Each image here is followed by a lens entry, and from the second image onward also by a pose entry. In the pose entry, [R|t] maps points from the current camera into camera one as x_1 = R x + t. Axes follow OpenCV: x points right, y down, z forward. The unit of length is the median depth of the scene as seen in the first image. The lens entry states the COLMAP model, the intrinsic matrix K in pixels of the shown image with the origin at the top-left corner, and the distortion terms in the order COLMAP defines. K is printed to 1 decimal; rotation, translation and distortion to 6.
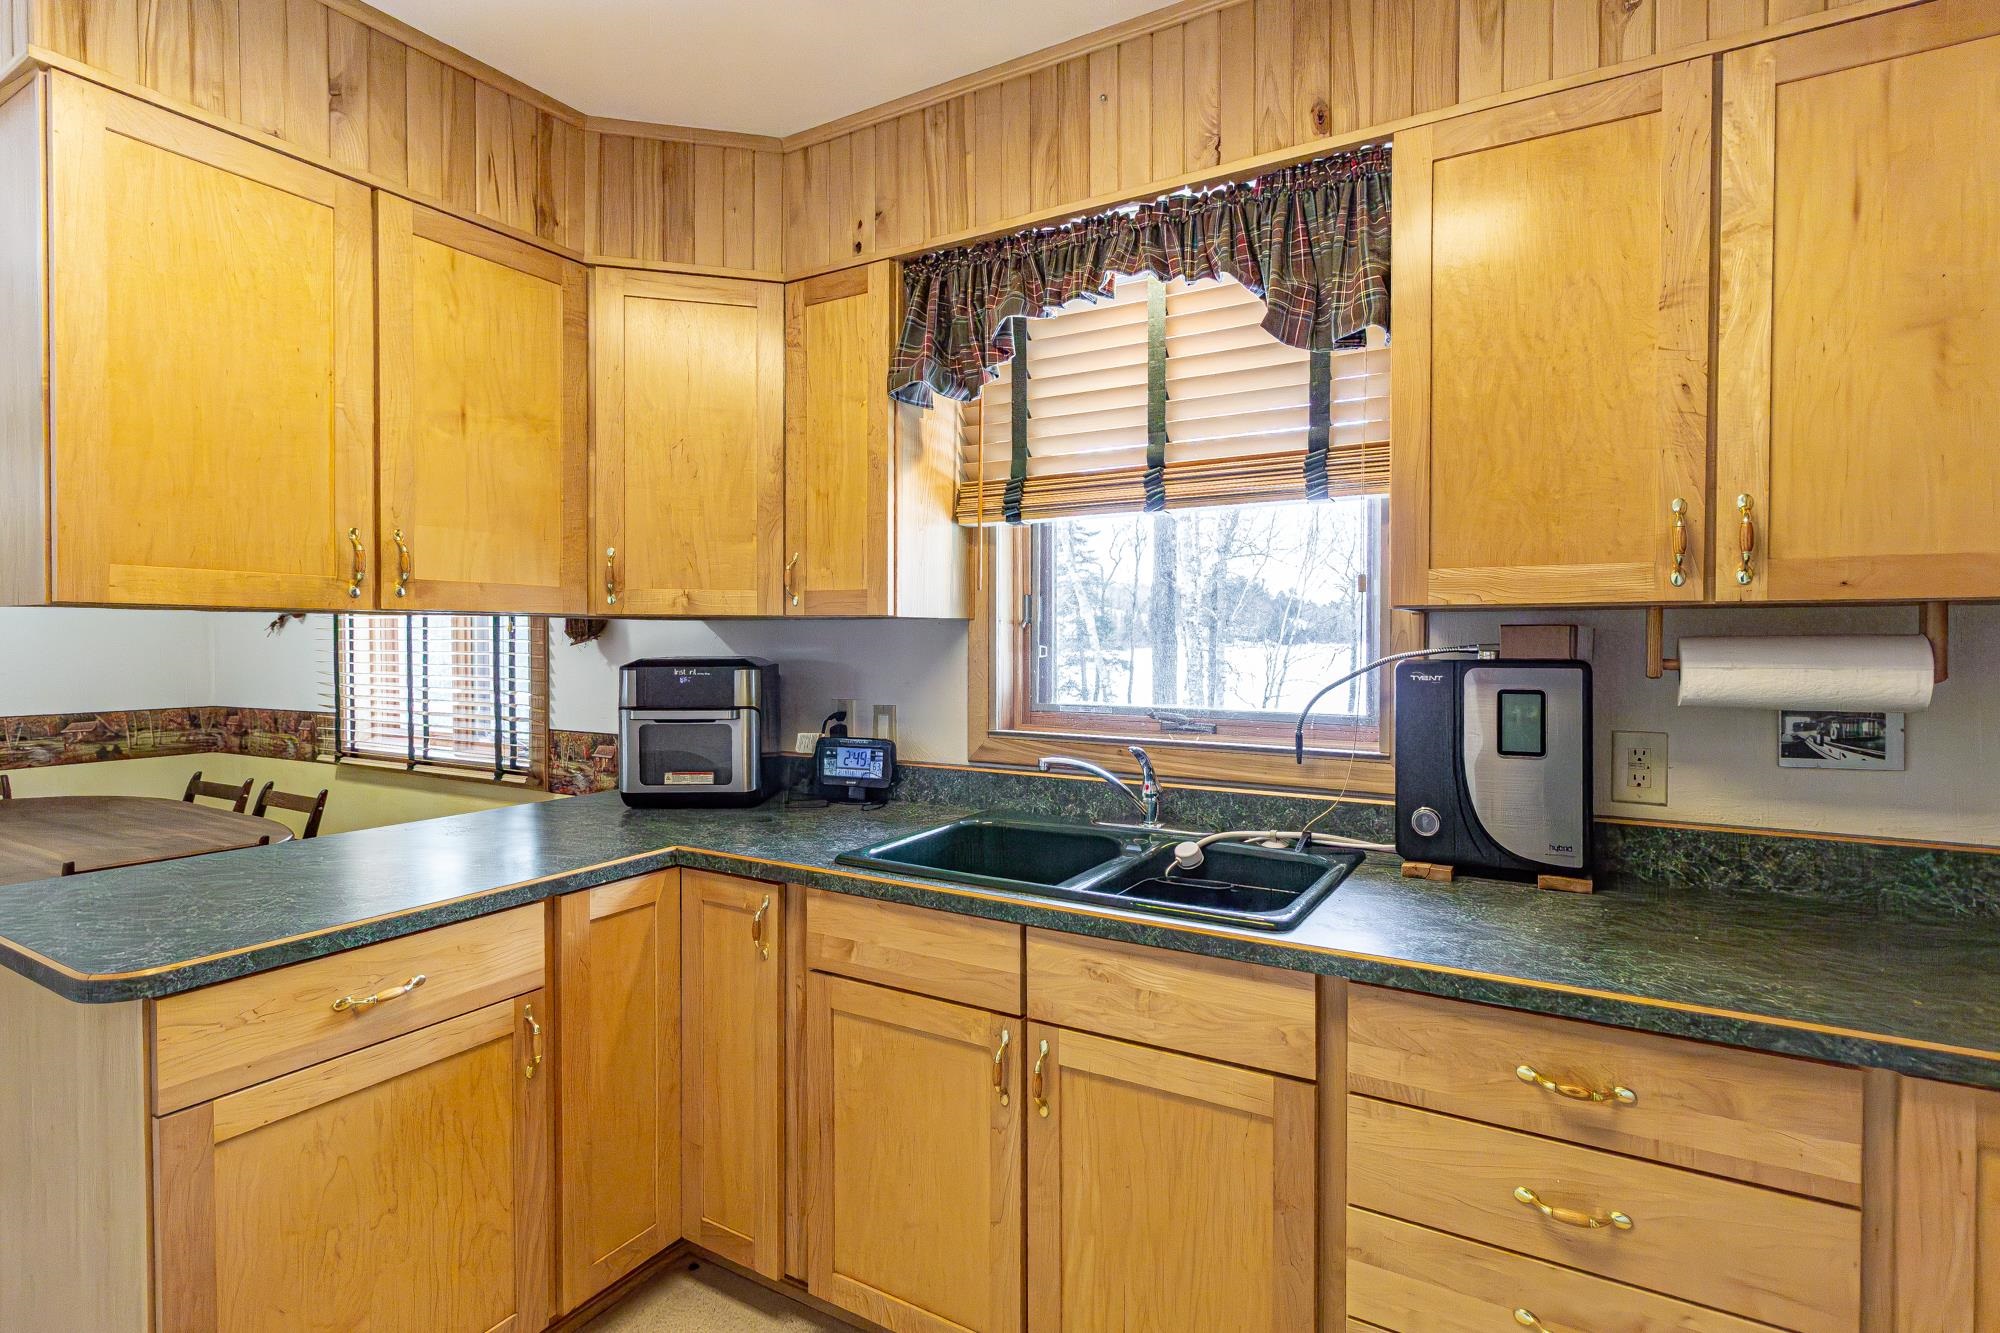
lens RADIAL K [[949.0, 0, 1066.8], [0, 949.0, 652.5], [0, 0, 1]] dist [-0.001188, 0.001032]
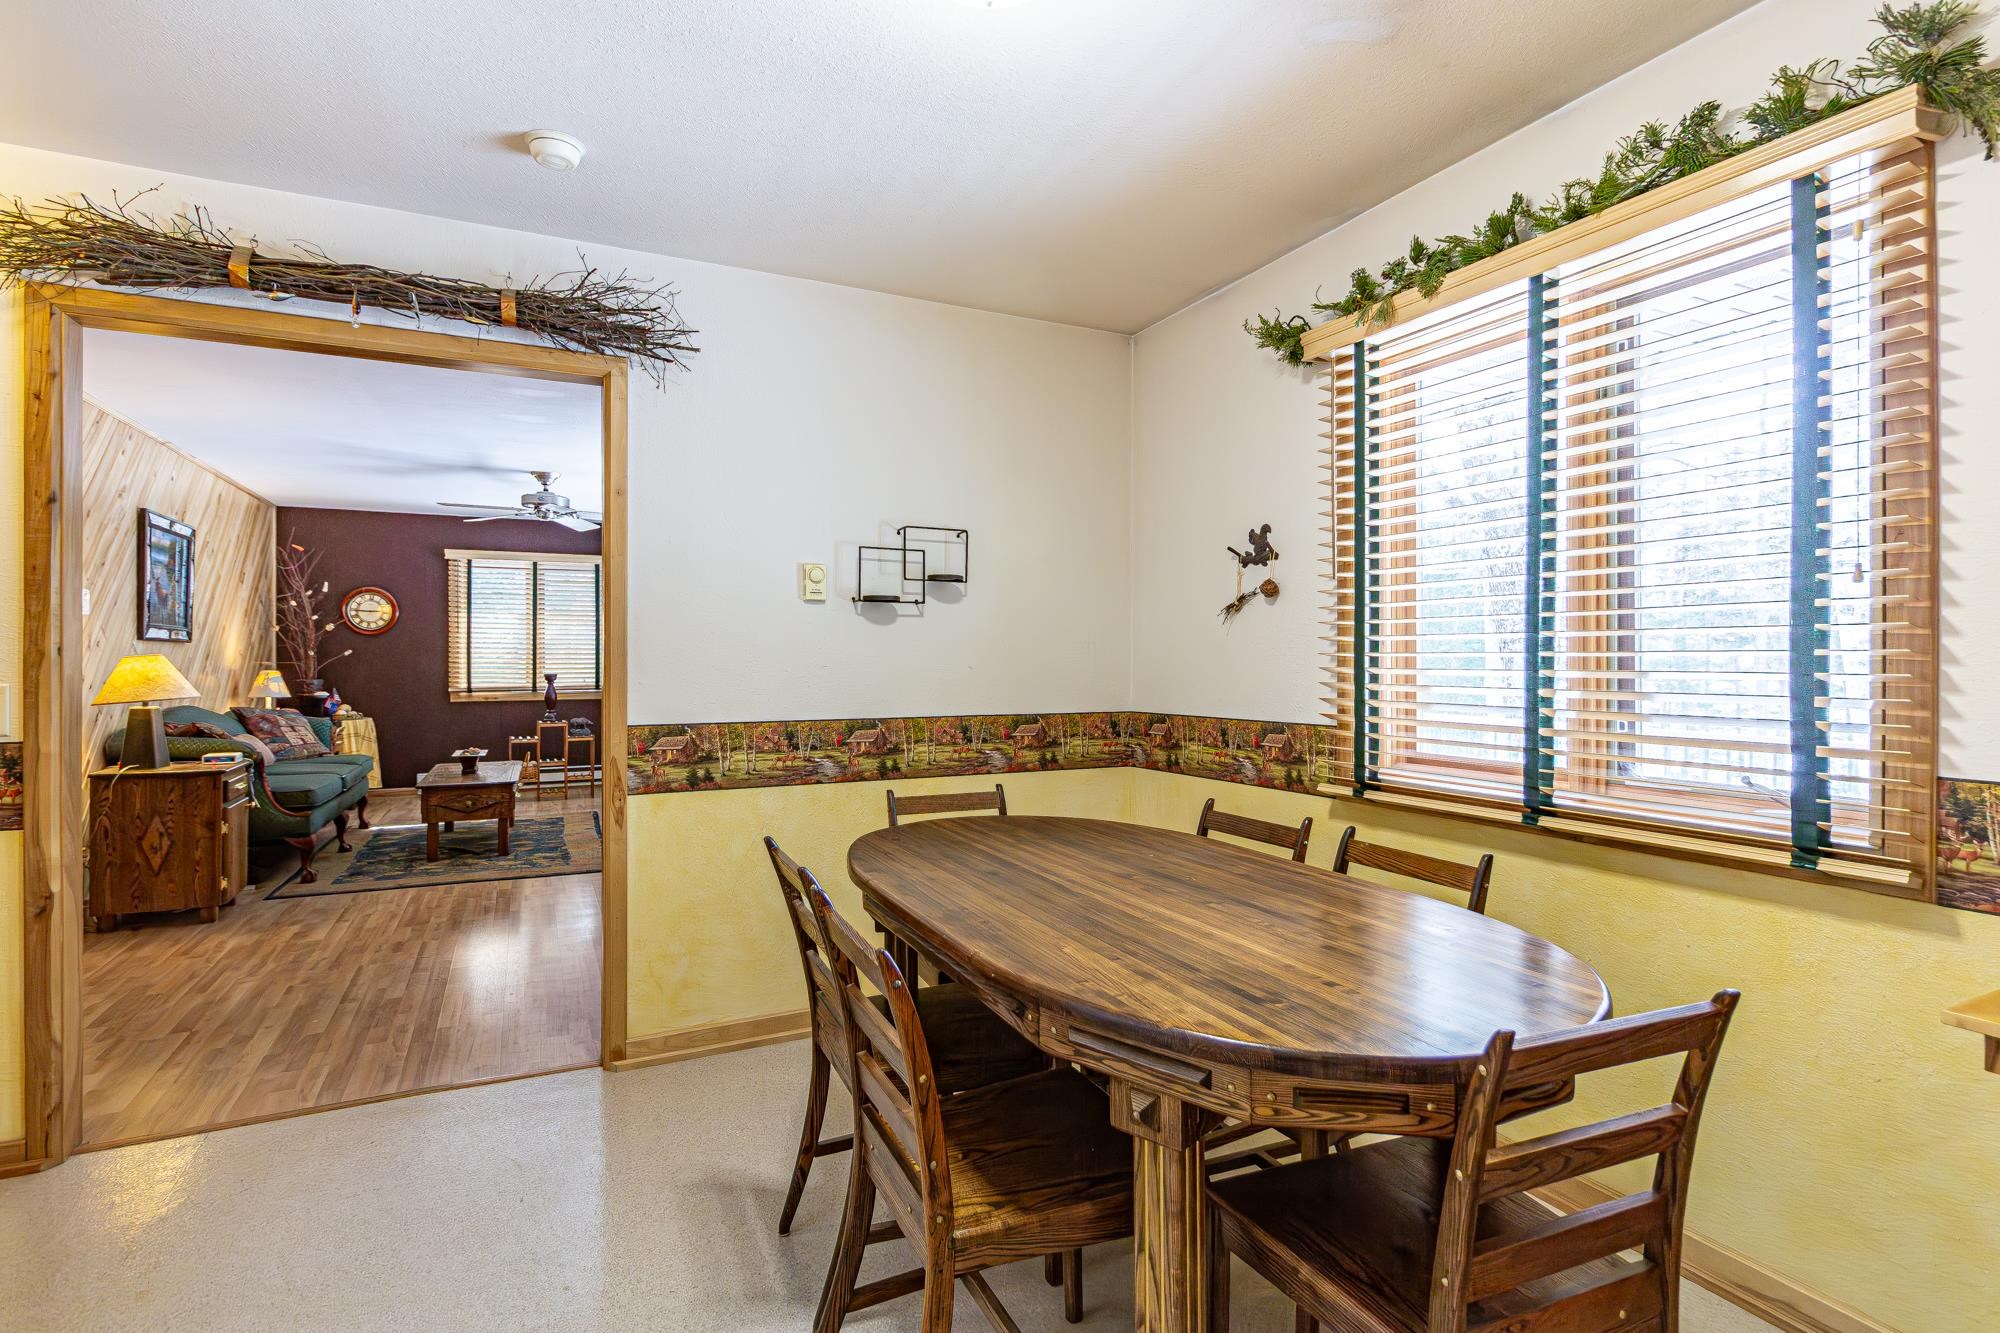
lens RADIAL K [[989.0, 0, 1063.7], [0, 989.0, 660.6], [0, 0, 1]] dist [0.001640, -0.000908]
pose [[0.843048, 0.003520, -0.537826, -1.105787], [-0.013570, 0.999799, -0.014728, 0.058644], [0.537667, 0.019714, 0.842927, 0.538806]]
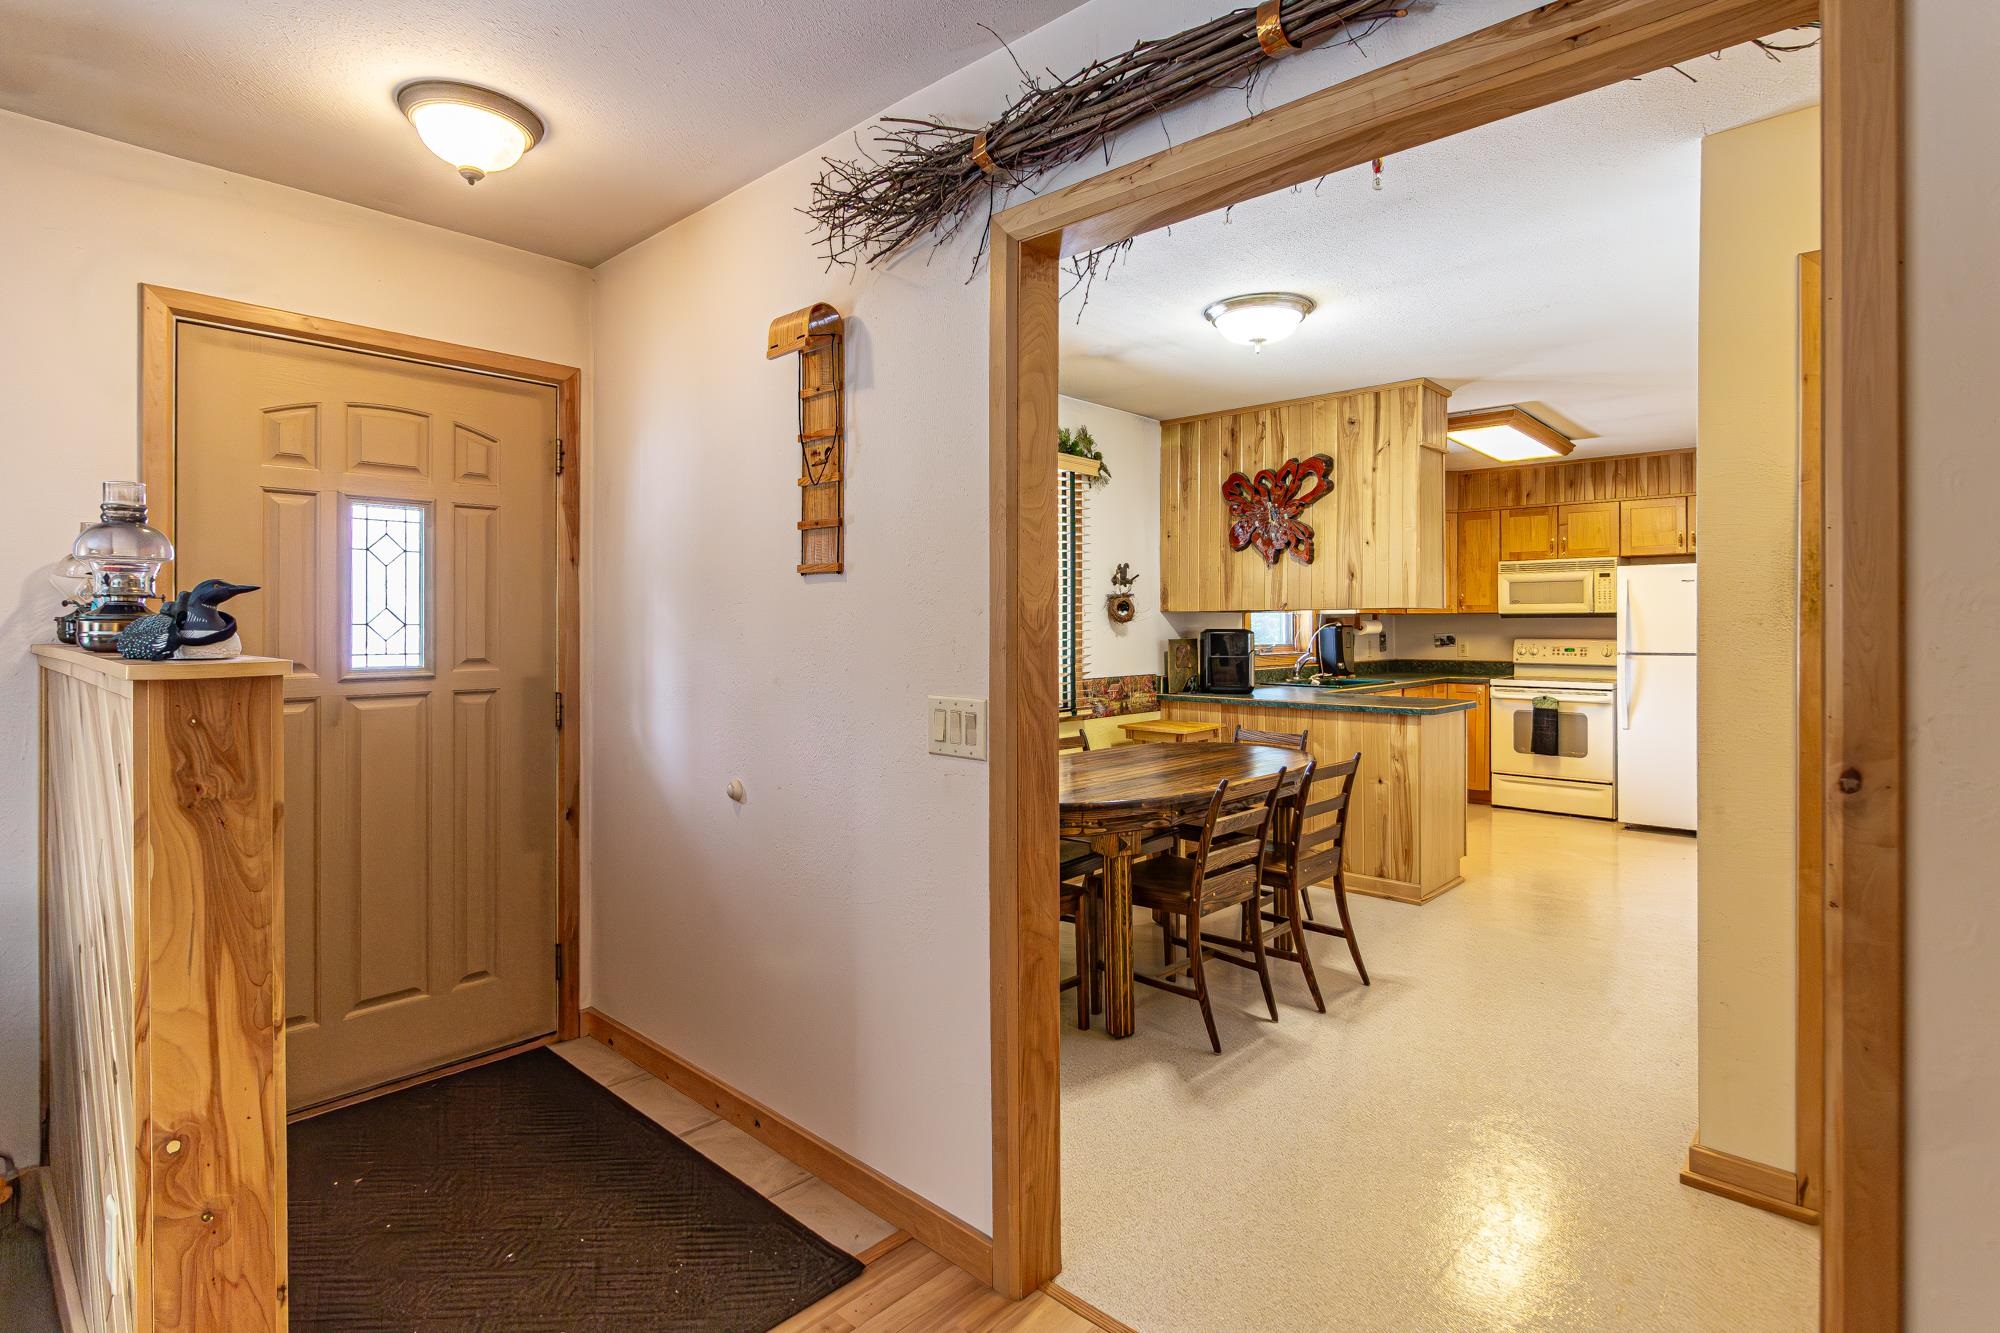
lens RADIAL K [[988.9, 0, 999.9], [0, 988.9, 625.8], [0, 0, 1]] dist [0.002187, 0.000261]
pose [[0.235878, 0.000383, 0.971783, -3.728042], [0.017040, 0.999845, -0.004530, 0.003545], [-0.971633, 0.017628, 0.235835, 1.300125]]
